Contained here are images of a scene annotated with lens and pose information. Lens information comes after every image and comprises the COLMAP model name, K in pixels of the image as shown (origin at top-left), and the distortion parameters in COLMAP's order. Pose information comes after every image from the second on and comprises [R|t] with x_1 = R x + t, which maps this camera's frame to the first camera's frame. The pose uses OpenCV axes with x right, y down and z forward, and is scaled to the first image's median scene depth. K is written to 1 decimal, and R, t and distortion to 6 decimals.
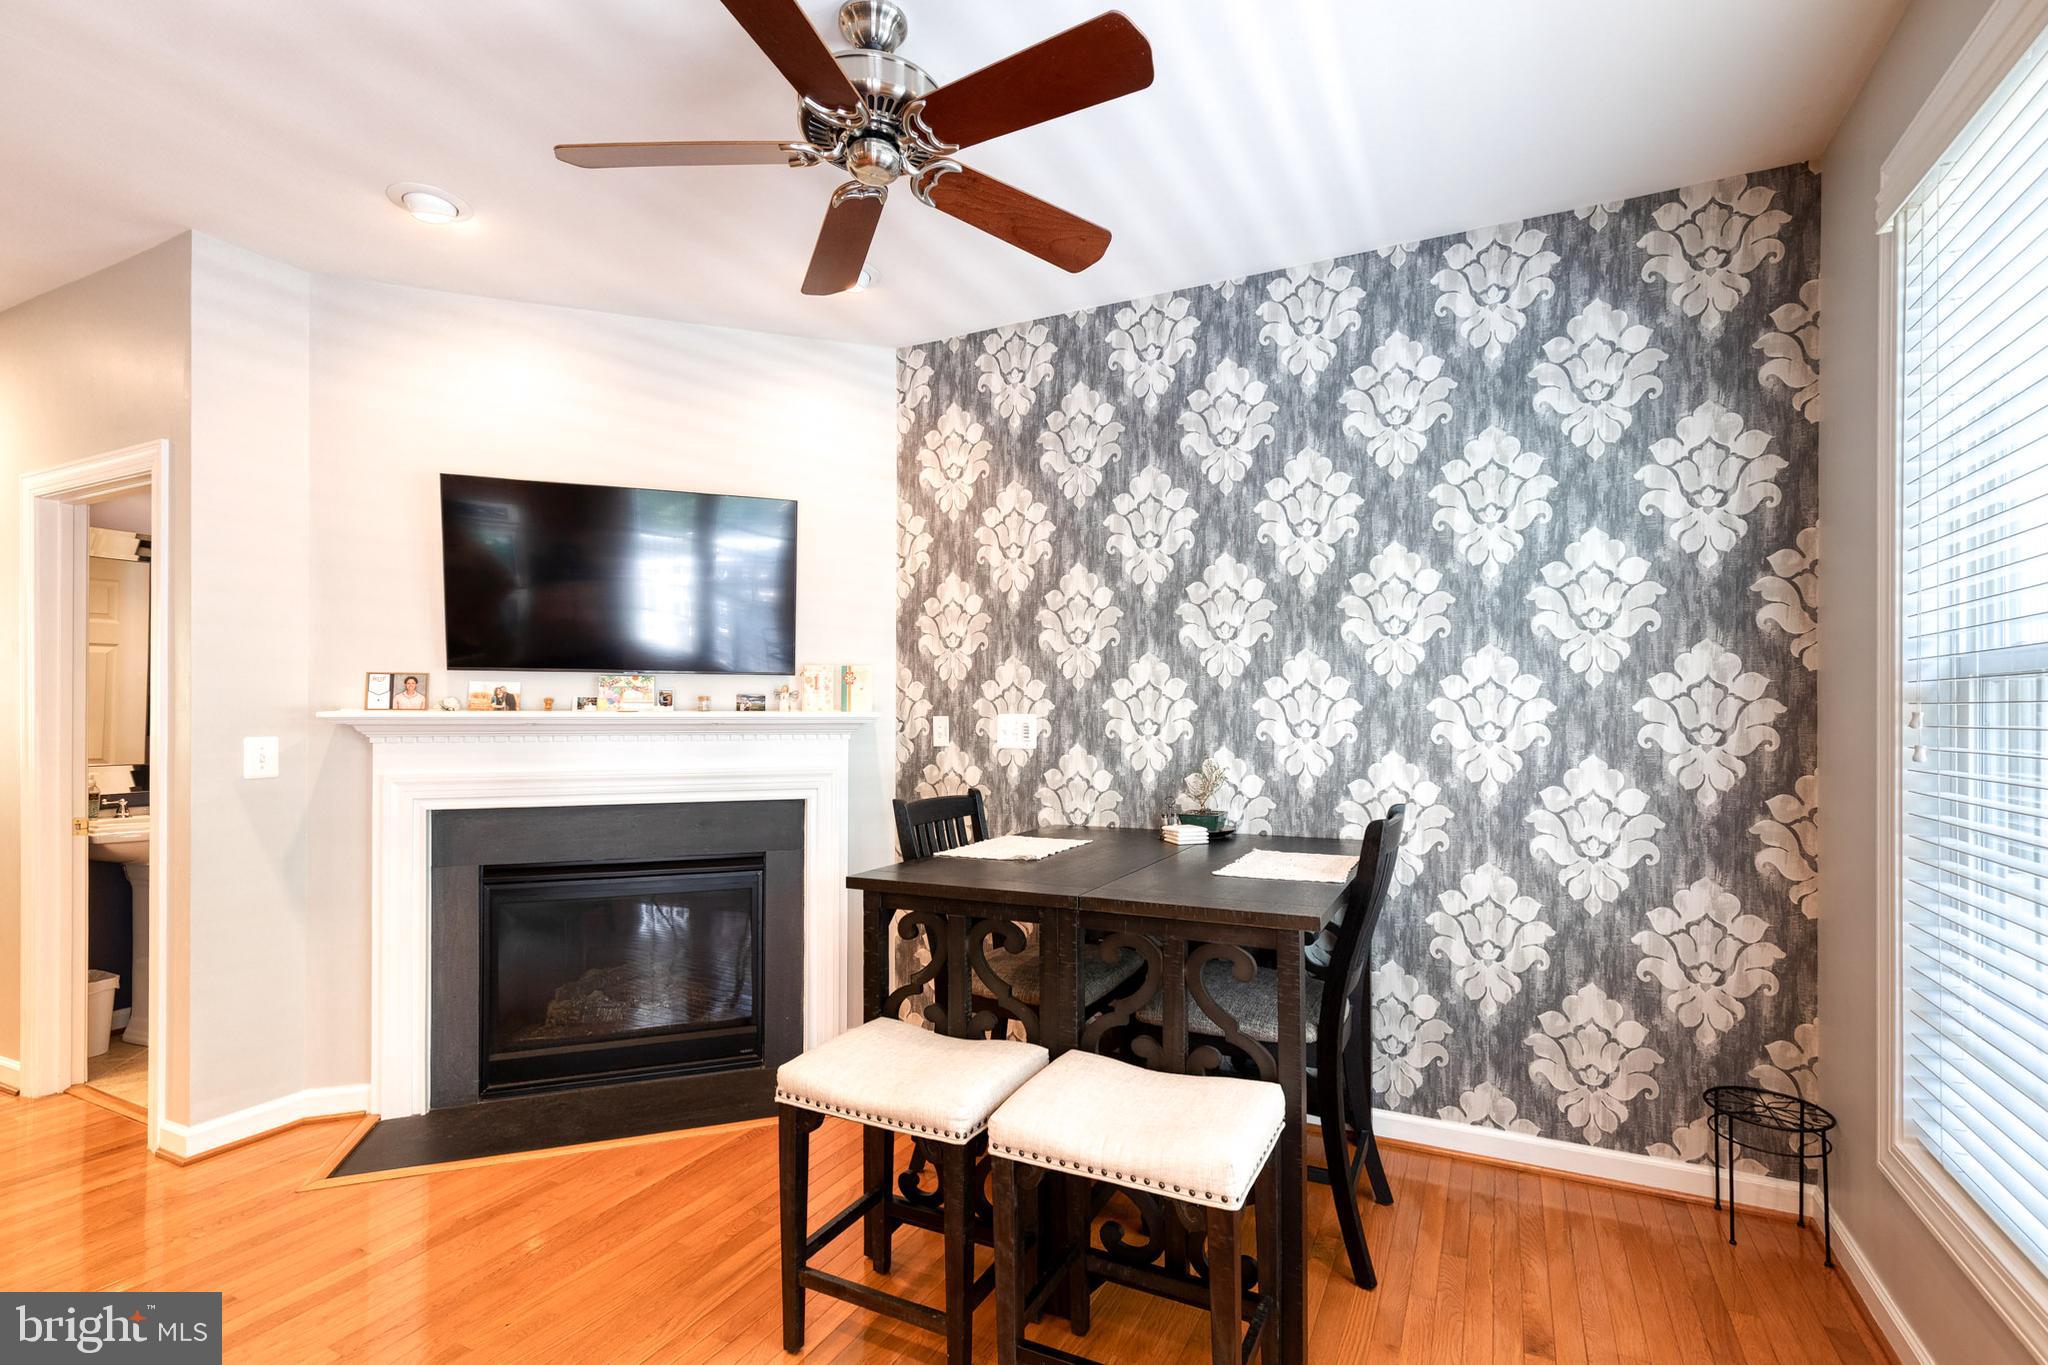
lens RADIAL K [[944.6, 0, 1027.0], [0, 944.6, 717.4], [0, 0, 1]] dist [0.001486, -0.000086]
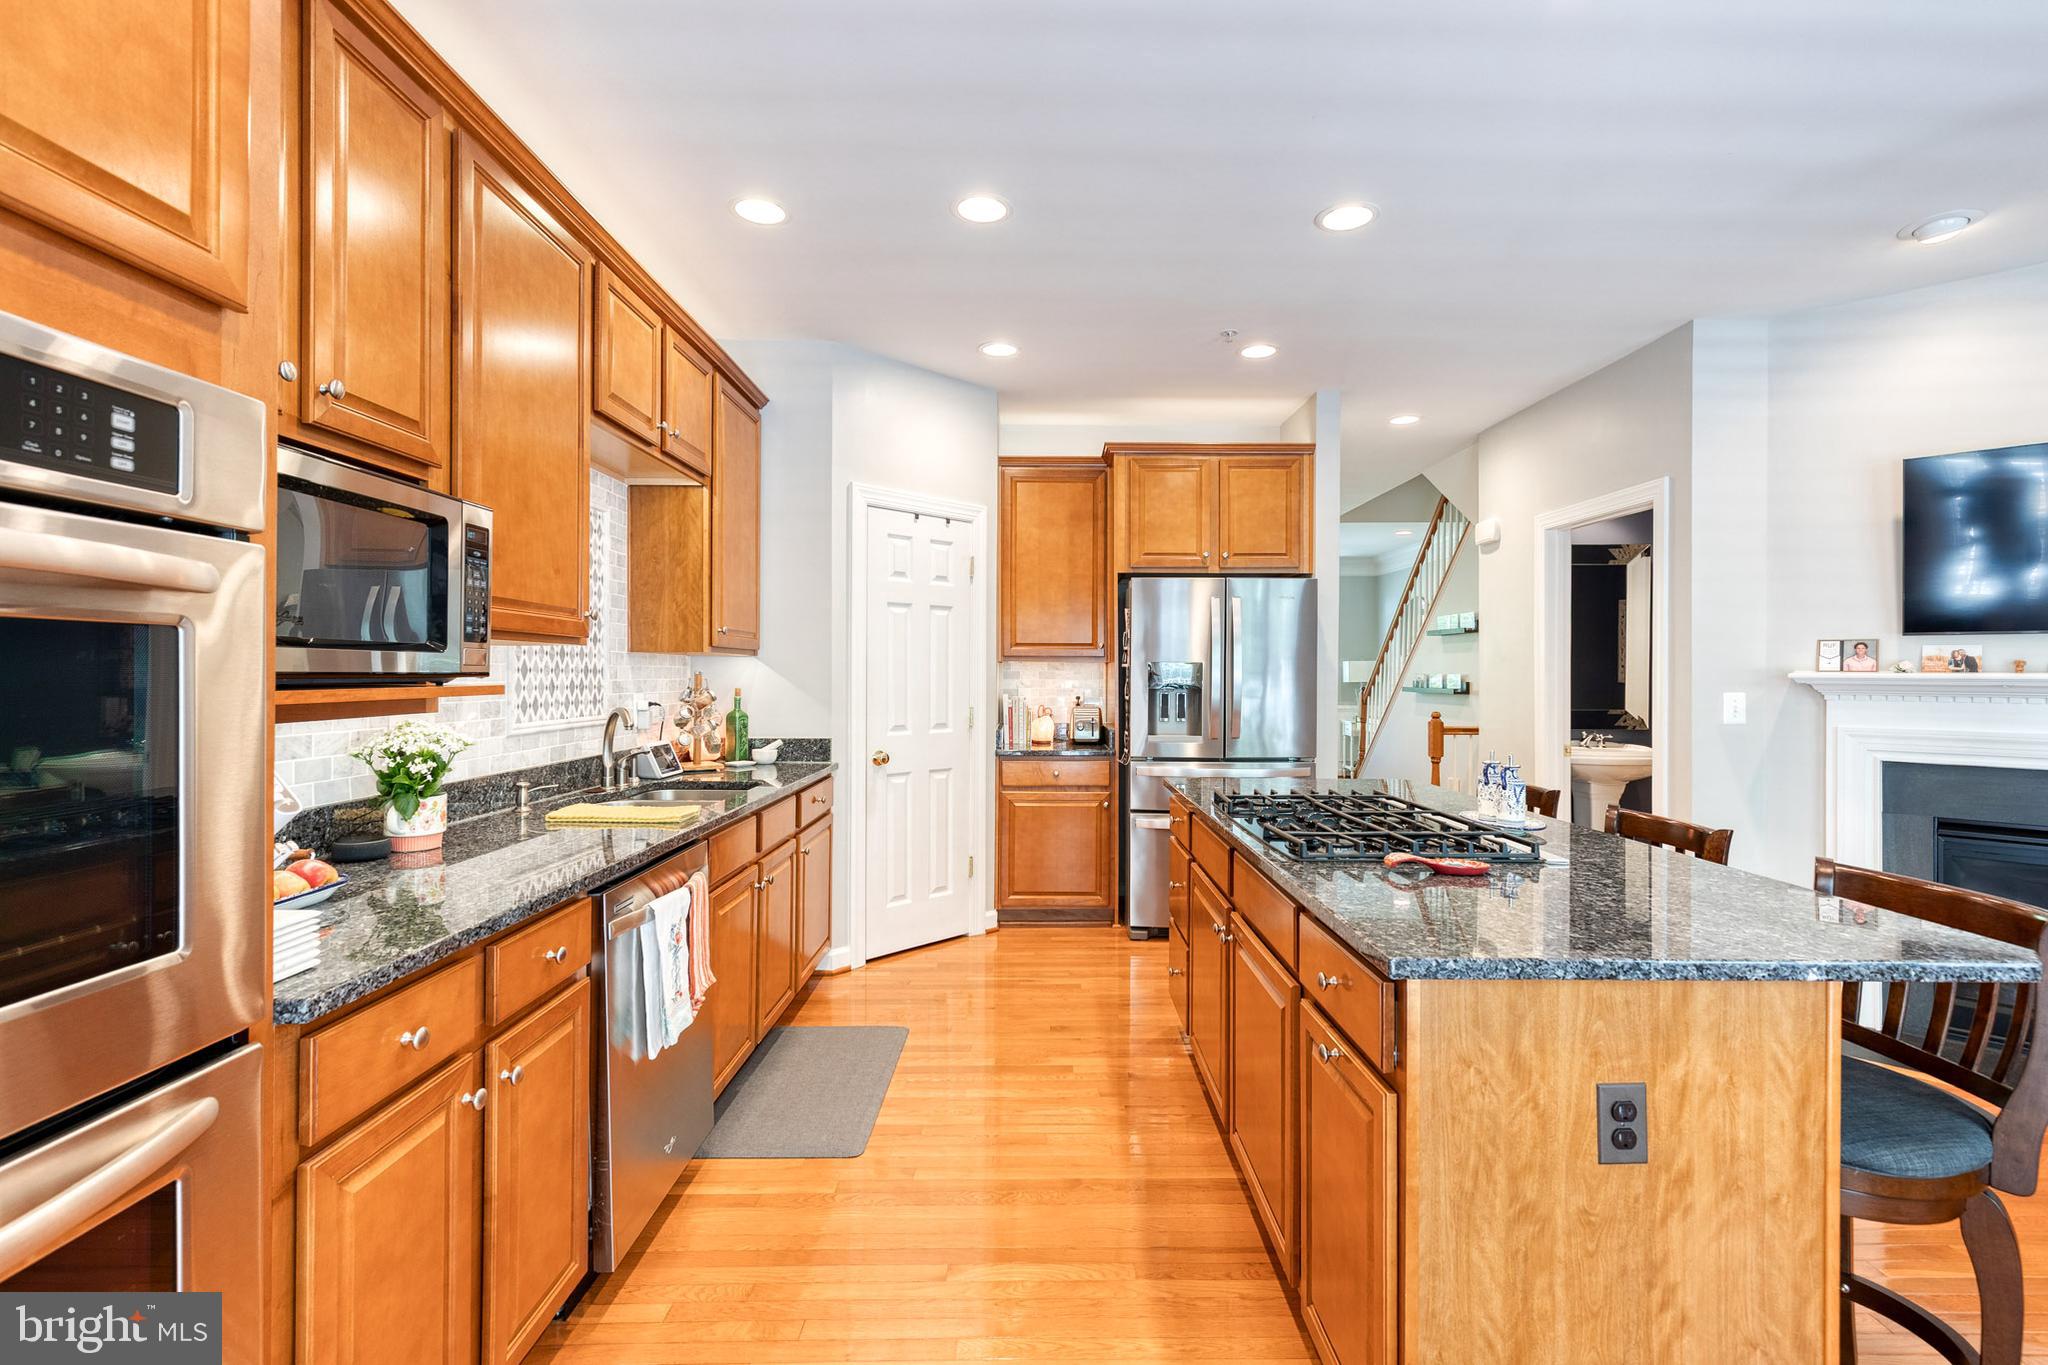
lens RADIAL K [[911.2, 0, 1041.8], [0, 911.2, 674.1], [0, 0, 1]] dist [0.001959, -0.000832]
pose [[0.456358, 0.004671, -0.889784, -0.109305], [-0.005448, 0.999982, 0.002455, -0.002168], [0.889779, 0.003727, 0.456376, -0.335301]]
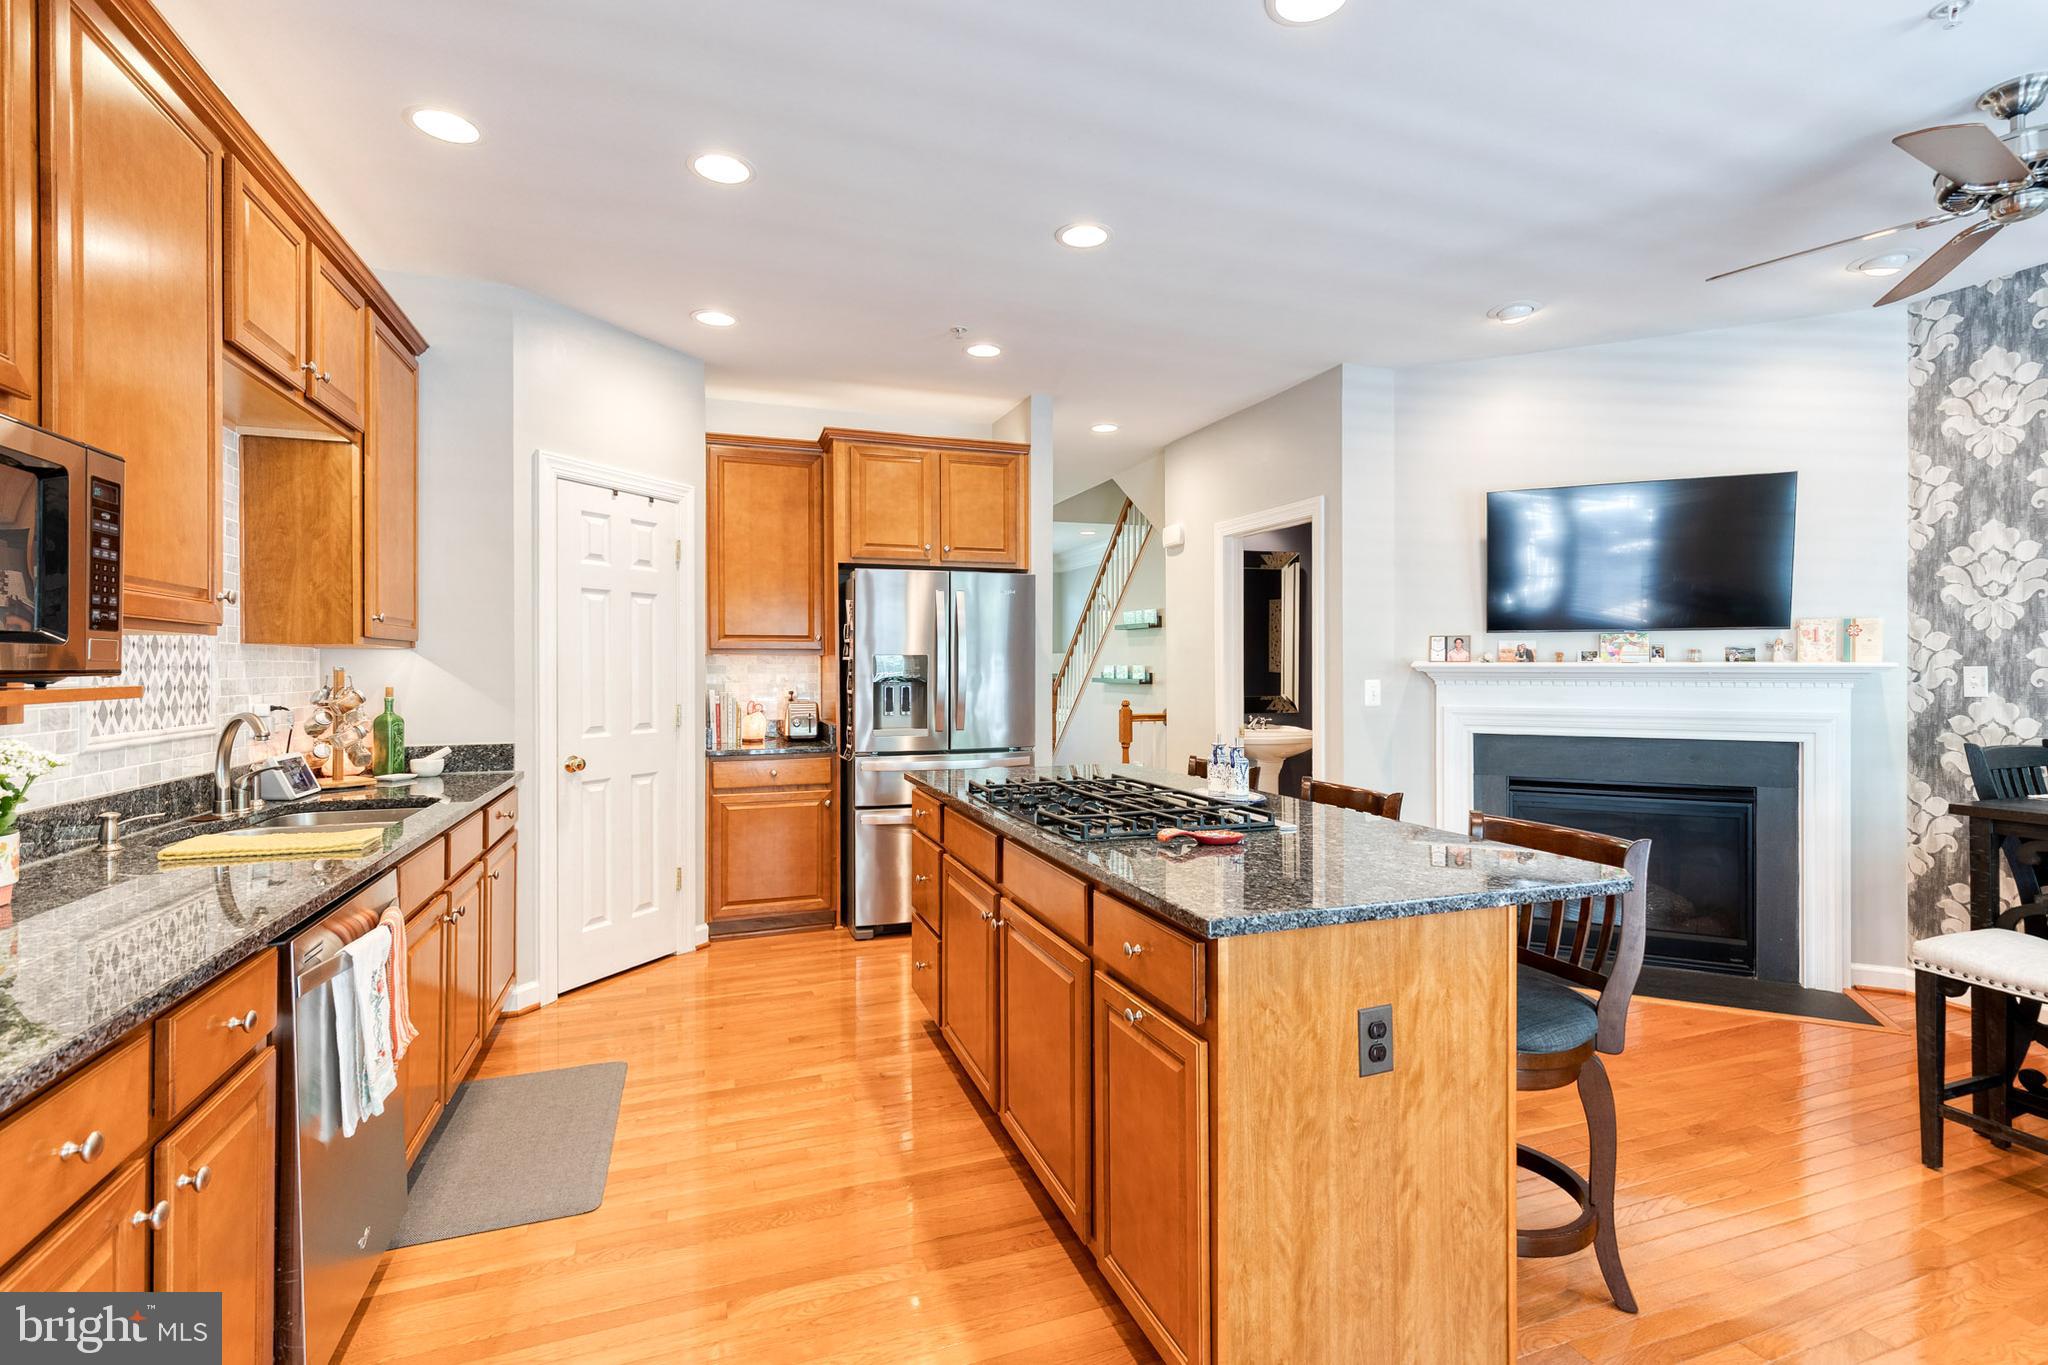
lens RADIAL K [[933.0, 0, 1026.8], [0, 933.0, 666.3], [0, 0, 1]] dist [0.002691, -0.000871]
pose [[0.725286, 0.000477, -0.688448, -0.141164], [-0.000011, 1.000000, 0.000681, -0.002013], [0.688448, -0.000487, 0.725286, -0.401064]]
